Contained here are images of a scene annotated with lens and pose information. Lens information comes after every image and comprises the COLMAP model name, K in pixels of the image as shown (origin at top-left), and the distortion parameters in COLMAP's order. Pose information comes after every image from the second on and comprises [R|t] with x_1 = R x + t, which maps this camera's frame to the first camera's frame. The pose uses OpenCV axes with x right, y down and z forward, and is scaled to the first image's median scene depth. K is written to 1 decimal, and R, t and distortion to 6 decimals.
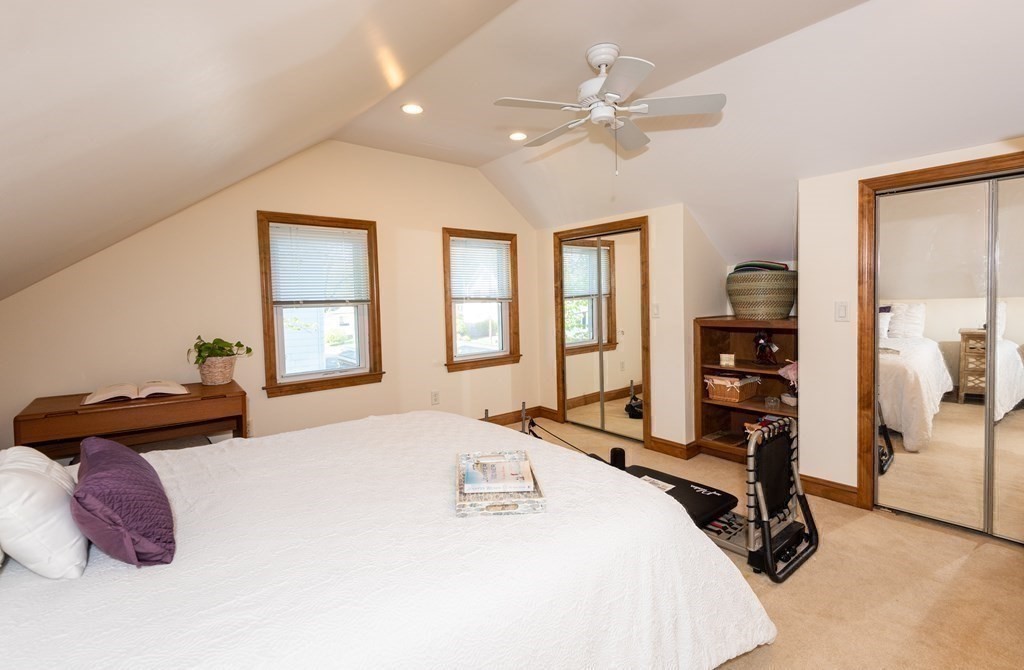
lens RADIAL K [[477.7, 0, 514.0], [0, 477.7, 331.2], [0, 0, 1]] dist [0.012091, -0.002557]
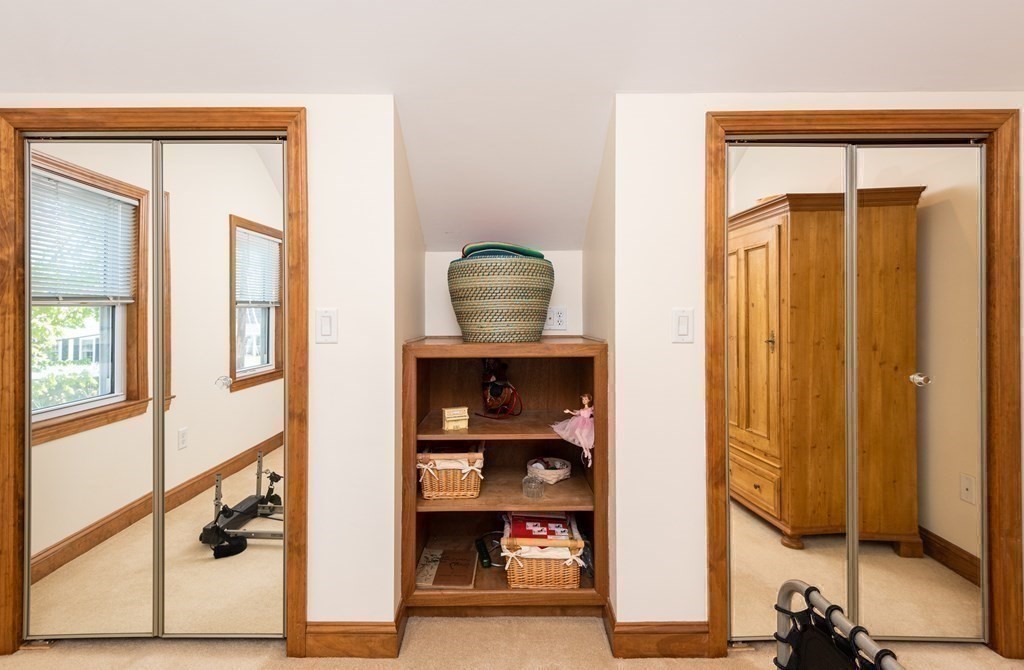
lens RADIAL K [[477.7, 0, 507.2], [0, 477.7, 310.6], [0, 0, 1]] dist [0.012091, -0.002557]
pose [[0.635070, 0.025064, 0.772047, 0.053952], [0.040843, 0.996986, -0.065963, -0.018974], [-0.771374, 0.073424, 0.632133, 0.493876]]
